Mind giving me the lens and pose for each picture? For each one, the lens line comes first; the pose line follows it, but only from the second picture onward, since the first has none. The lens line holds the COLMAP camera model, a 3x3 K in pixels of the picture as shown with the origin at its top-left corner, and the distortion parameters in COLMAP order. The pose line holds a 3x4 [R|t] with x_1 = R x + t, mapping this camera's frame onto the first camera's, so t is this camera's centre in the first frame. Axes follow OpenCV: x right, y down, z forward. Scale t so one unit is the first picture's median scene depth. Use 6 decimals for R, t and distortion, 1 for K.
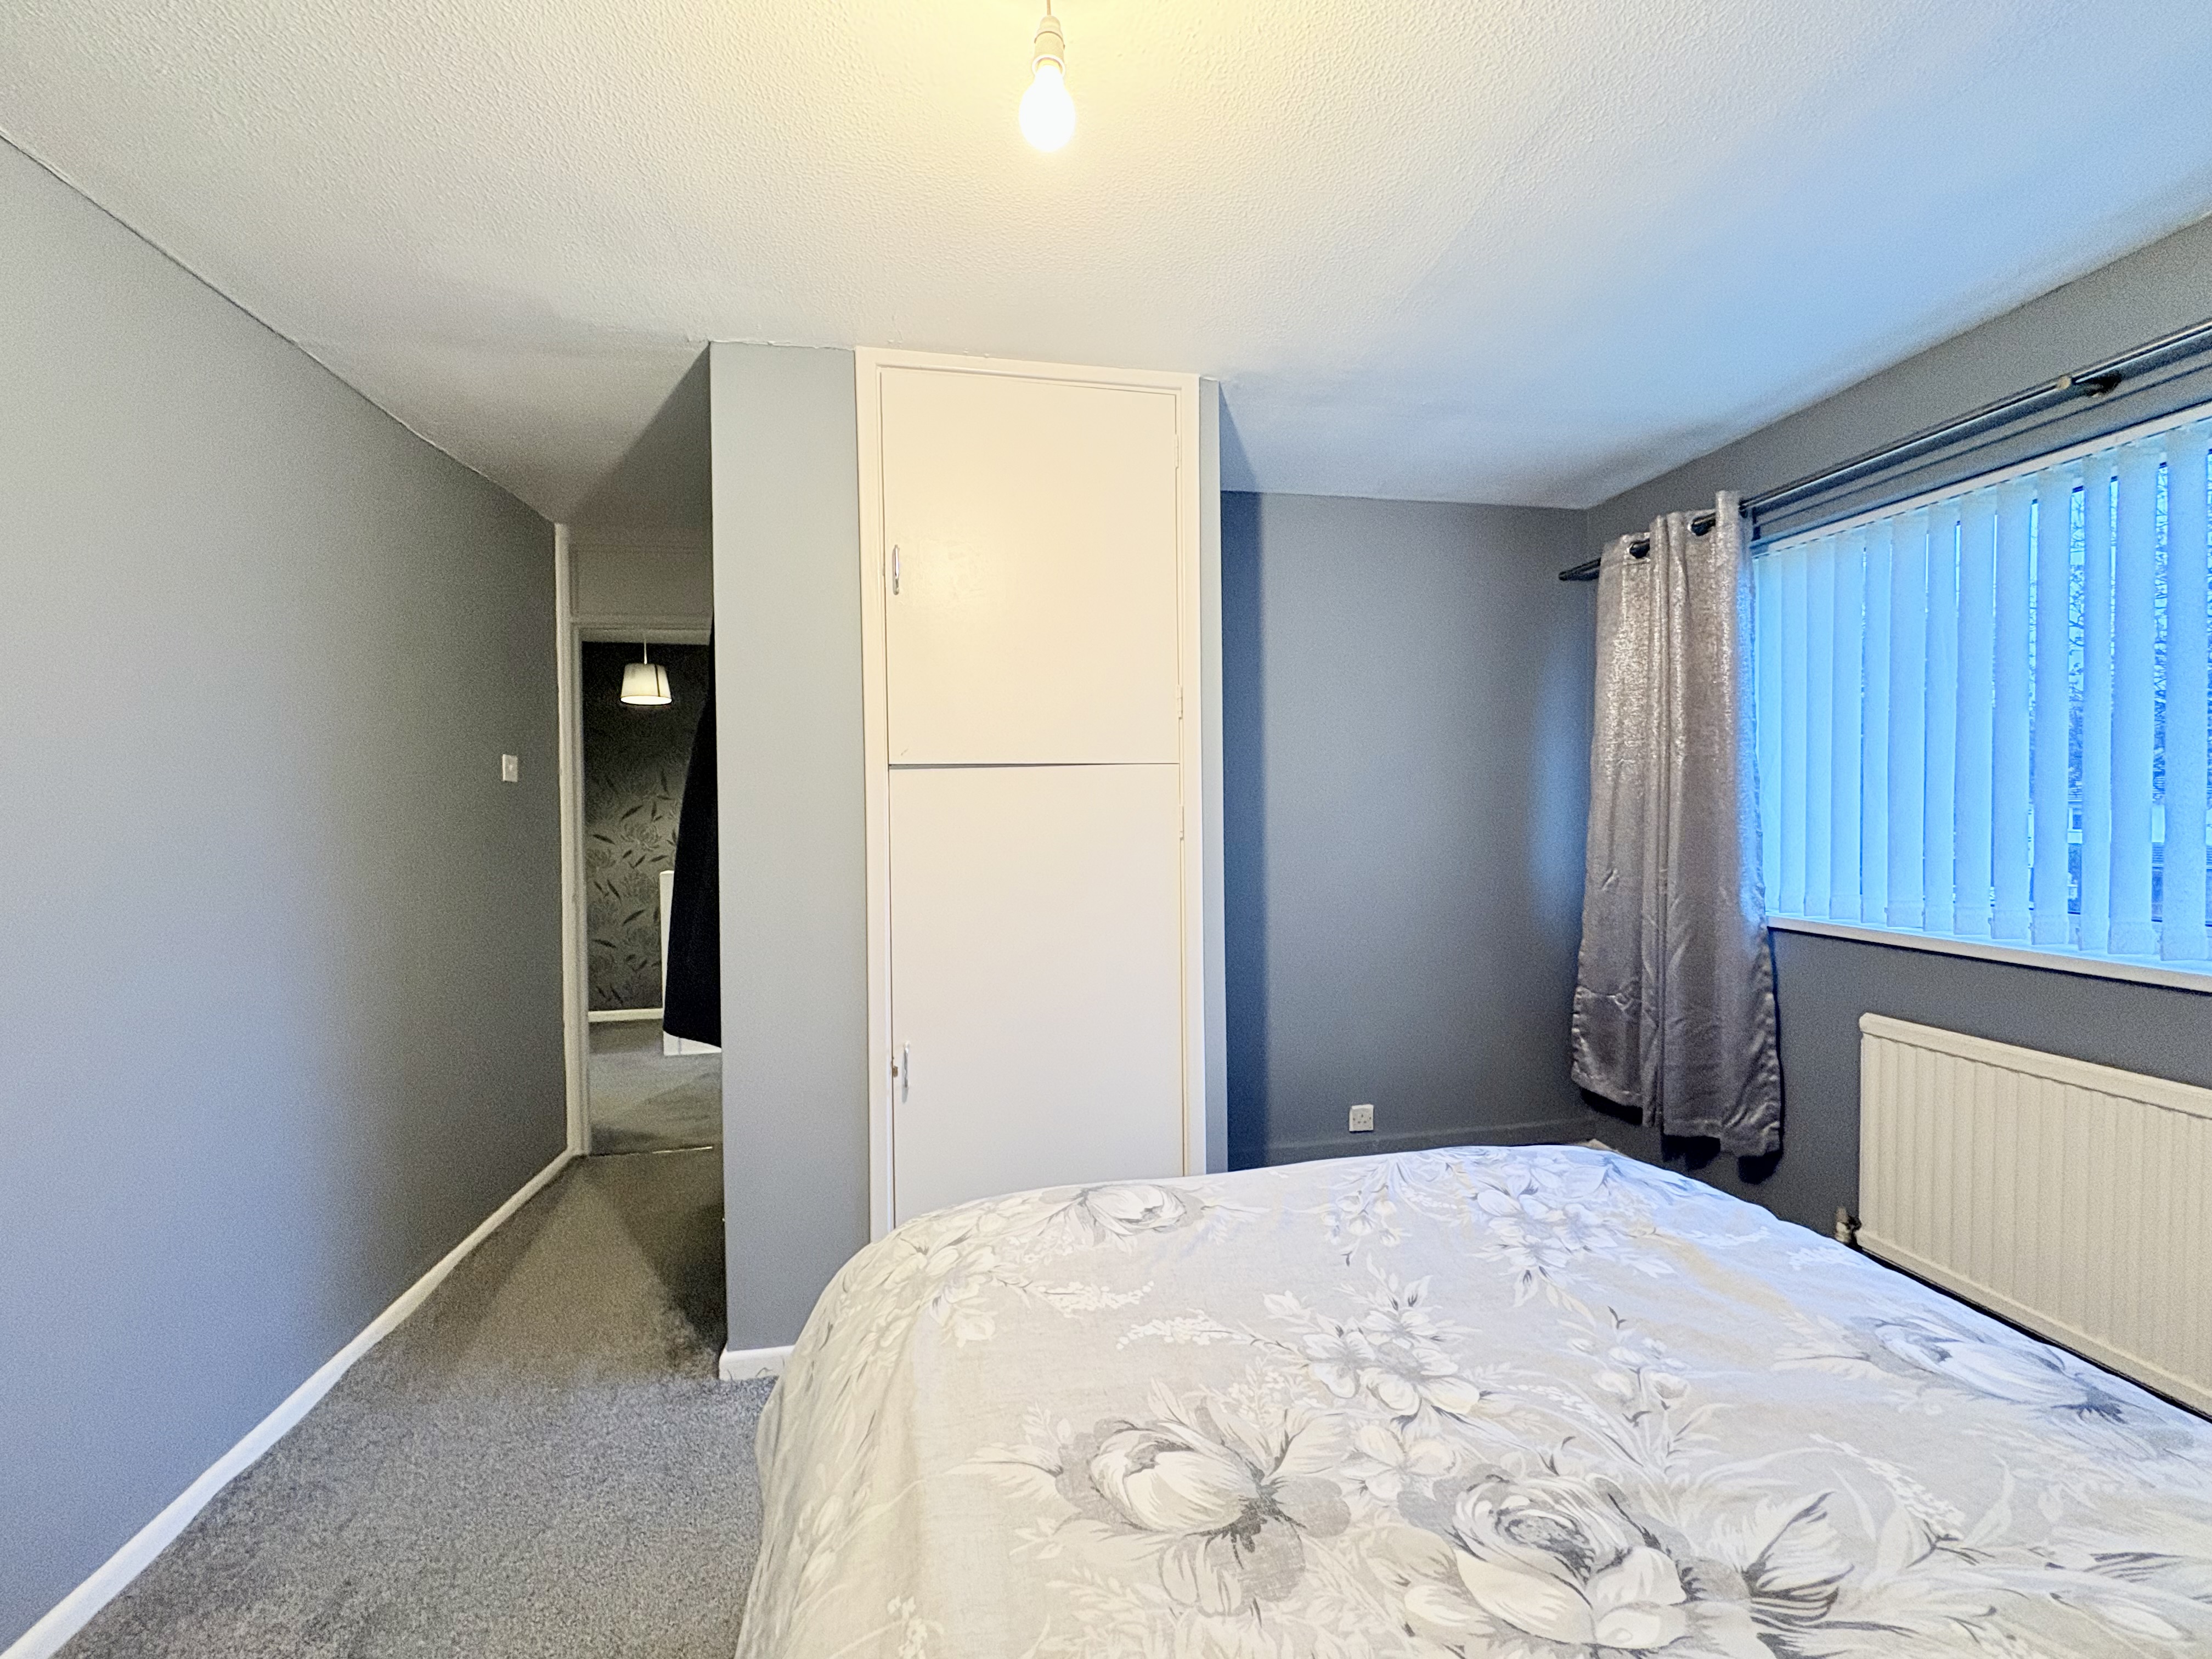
lens RADIAL K [[880.5, 0, 1104.9], [0, 880.5, 828.5], [0, 0, 1]] dist [-0.000279, 0.000037]
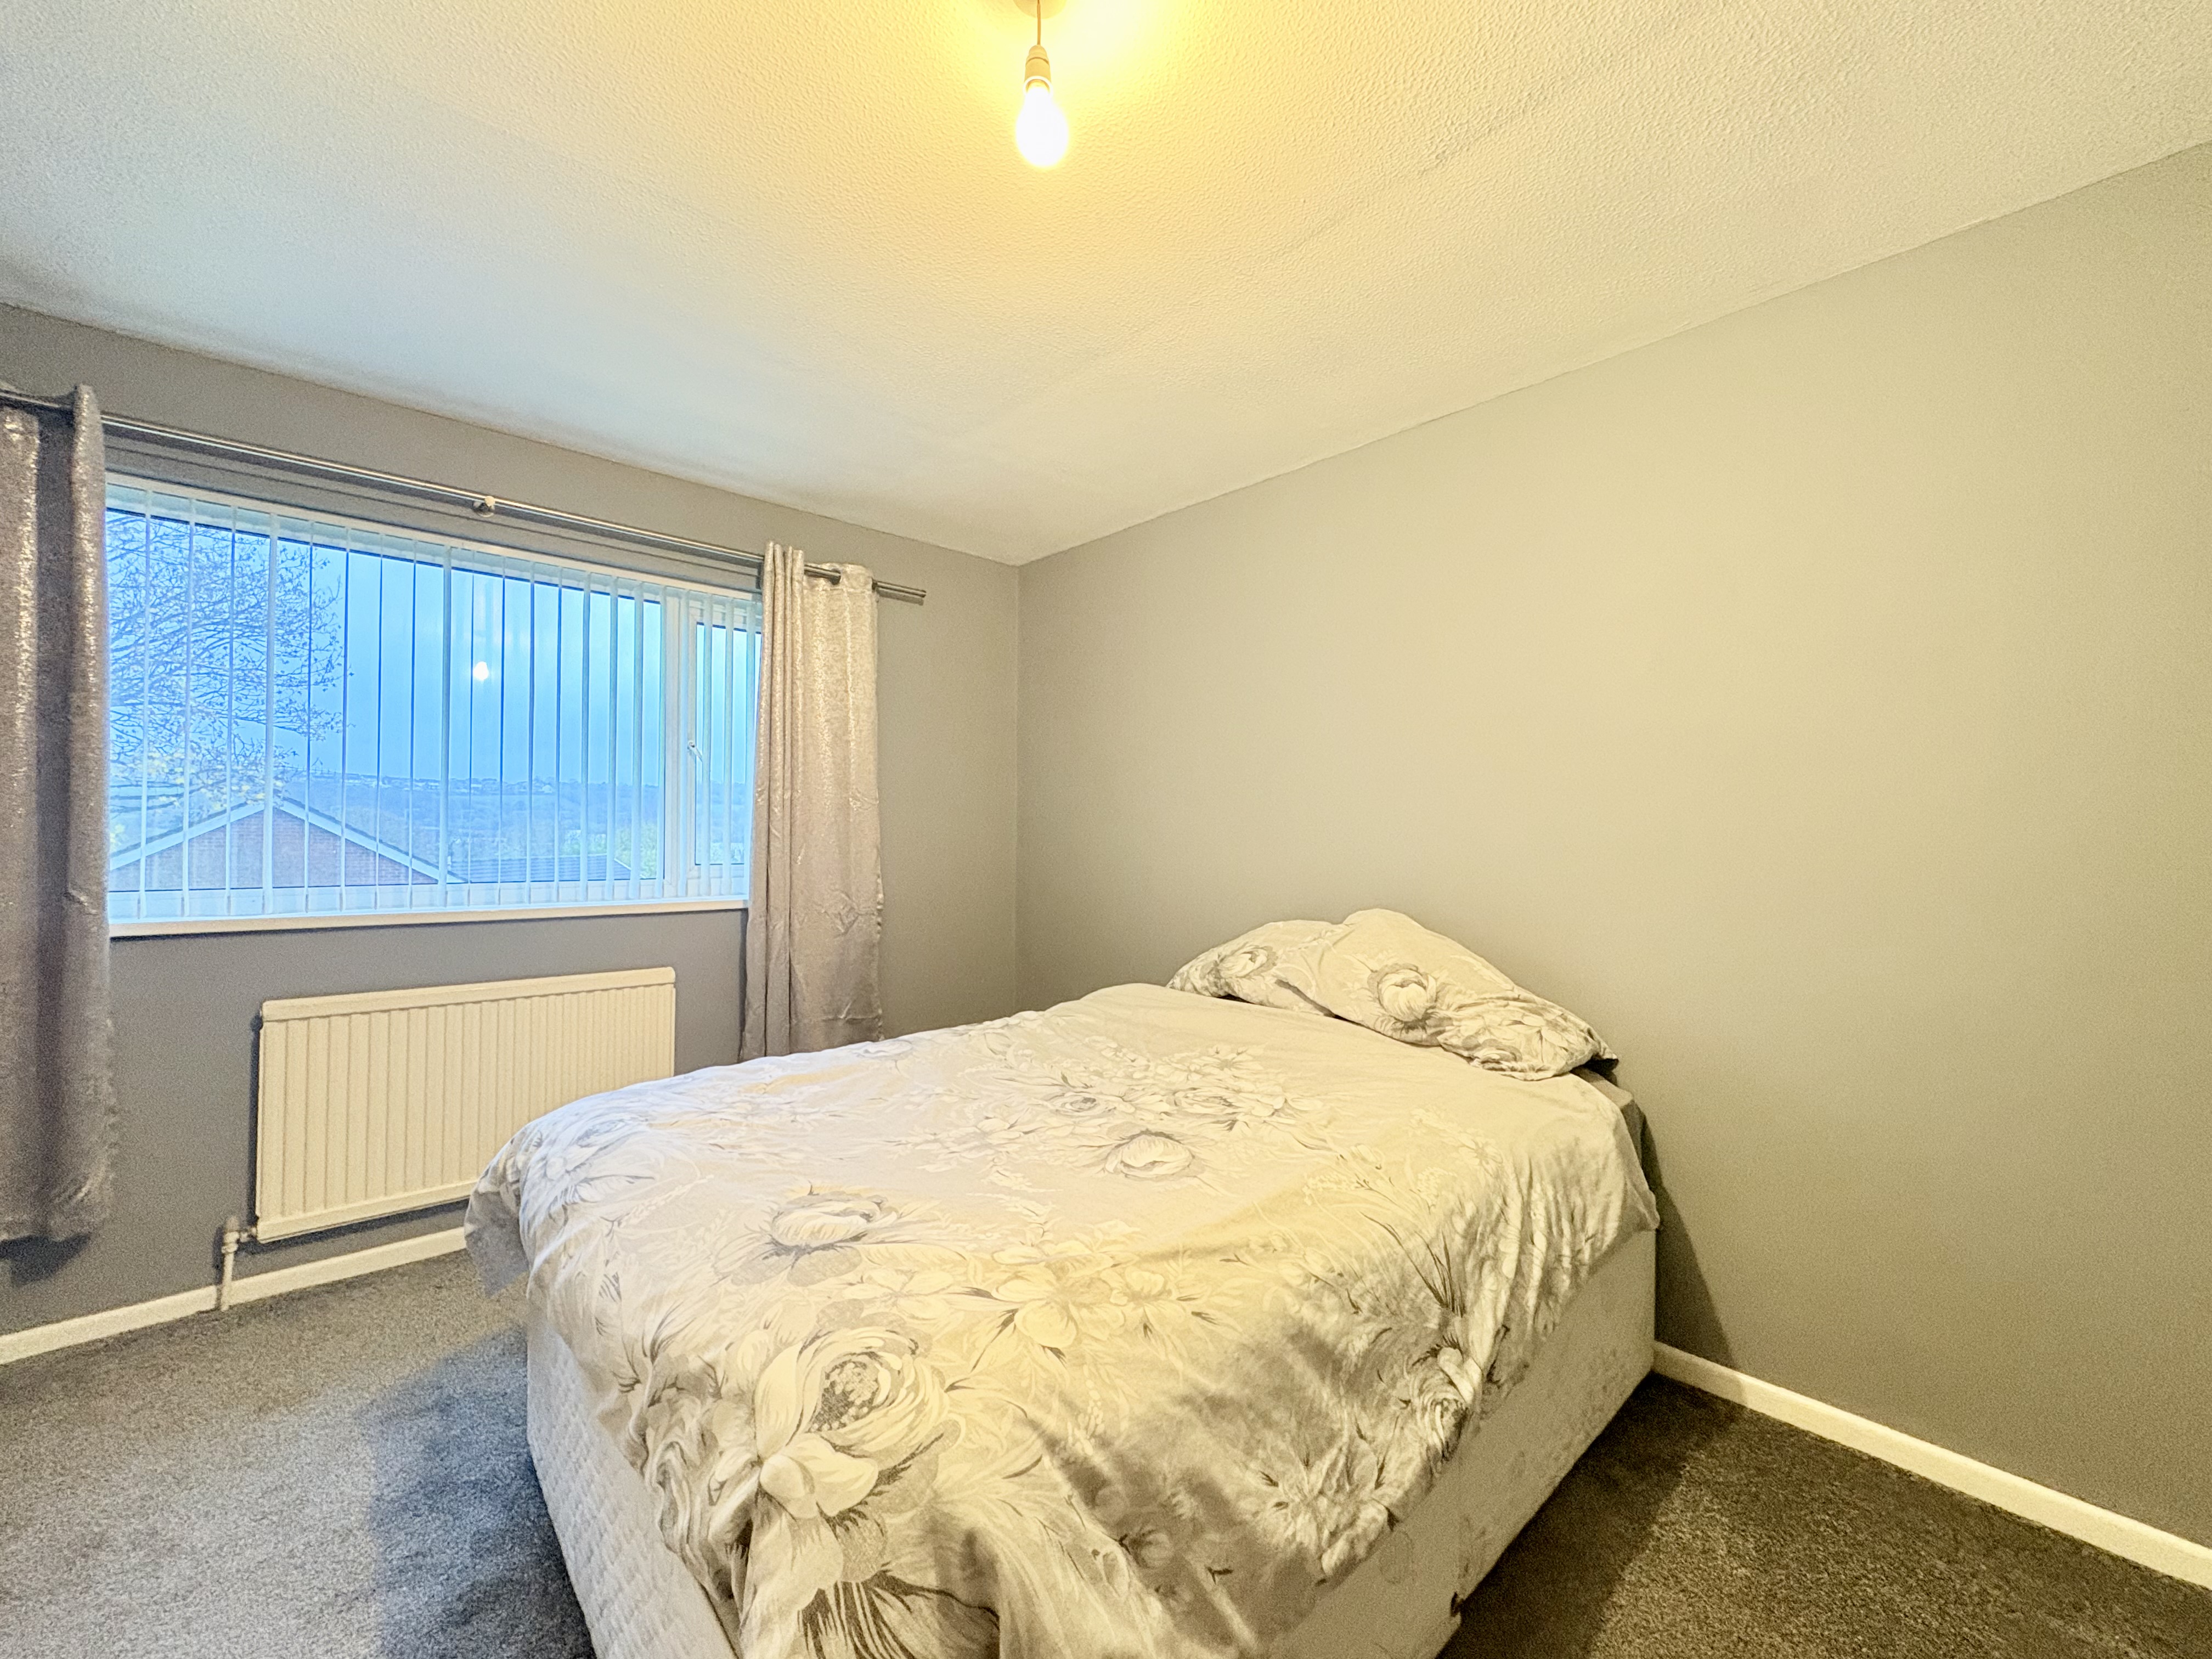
lens RADIAL K [[880.5, 0, 1104.7], [0, 880.5, 826.6], [0, 0, 1]] dist [-0.000279, 0.000037]
pose [[-0.536810, 0.015587, 0.843559, -0.440833], [0.017365, 0.999822, -0.007424, 0.032187], [-0.843525, 0.010664, -0.536985, 0.656321]]
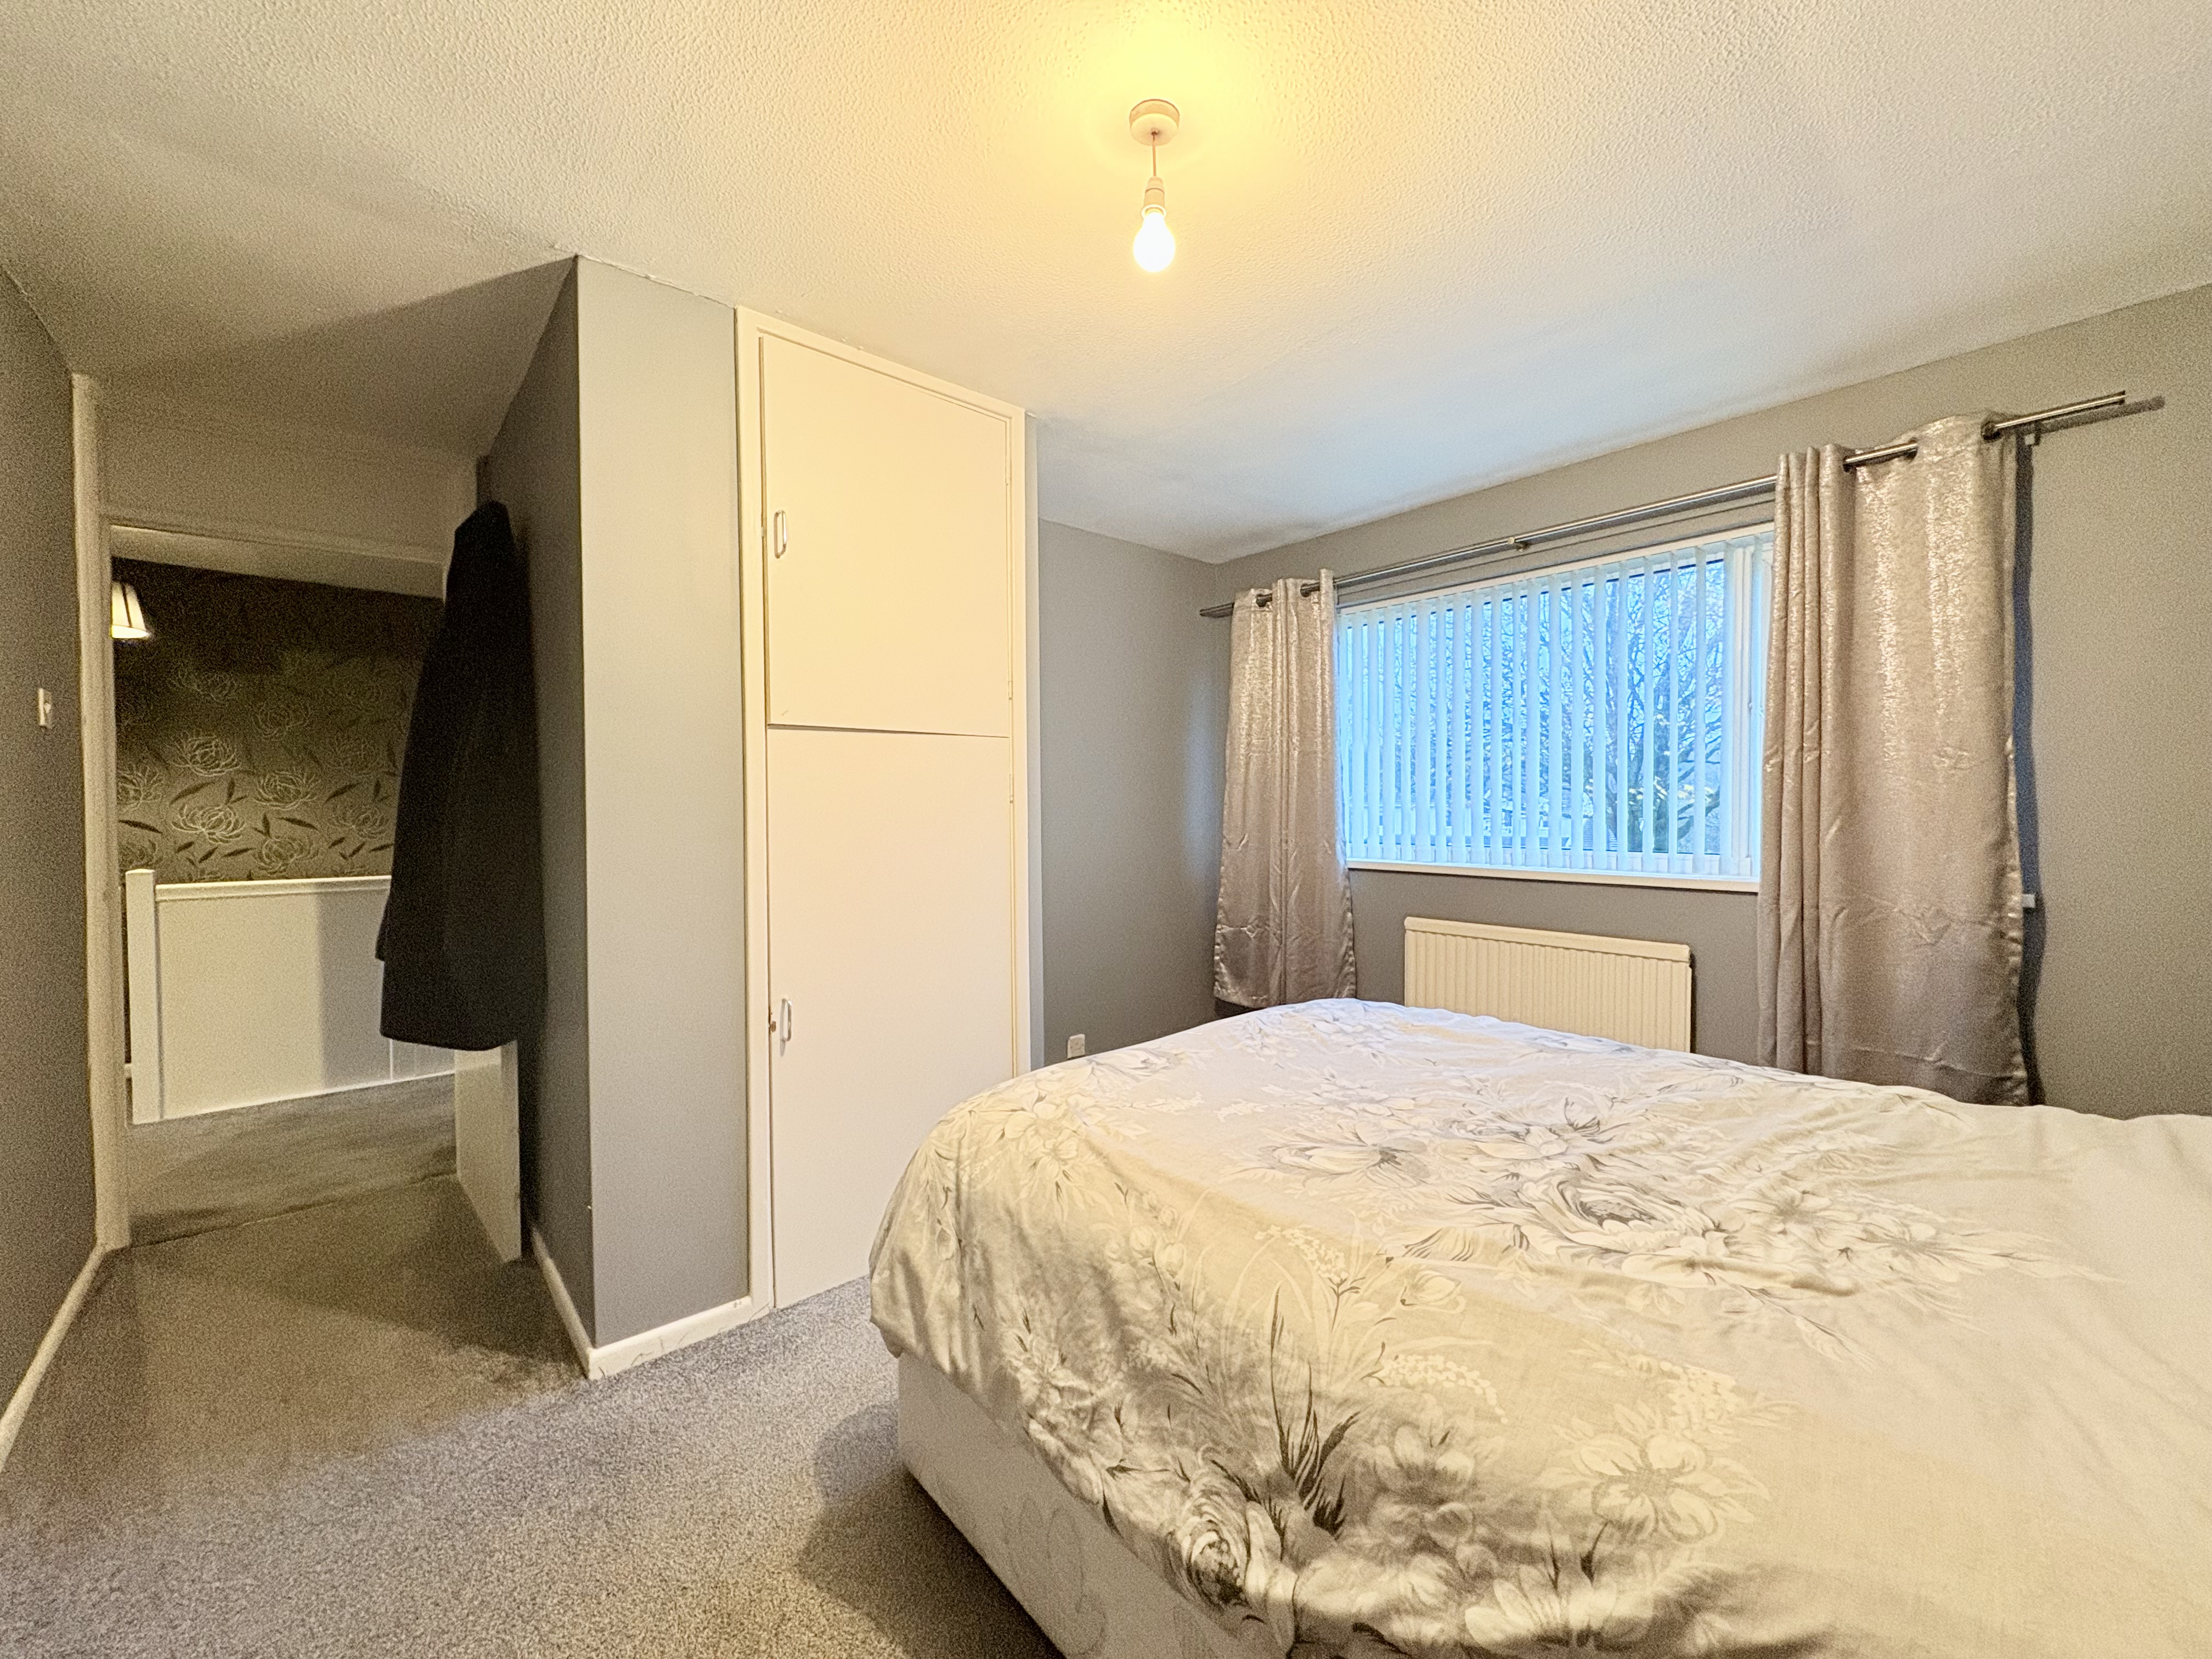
lens RADIAL K [[880.5, 0, 1106.5], [0, 880.5, 830.5], [0, 0, 1]] dist [-0.000279, 0.000037]
pose [[0.856017, -0.009119, 0.516868, -0.361422], [0.009783, 0.999951, 0.001441, 0.043355], [-0.516856, 0.003823, 0.856064, -0.058305]]
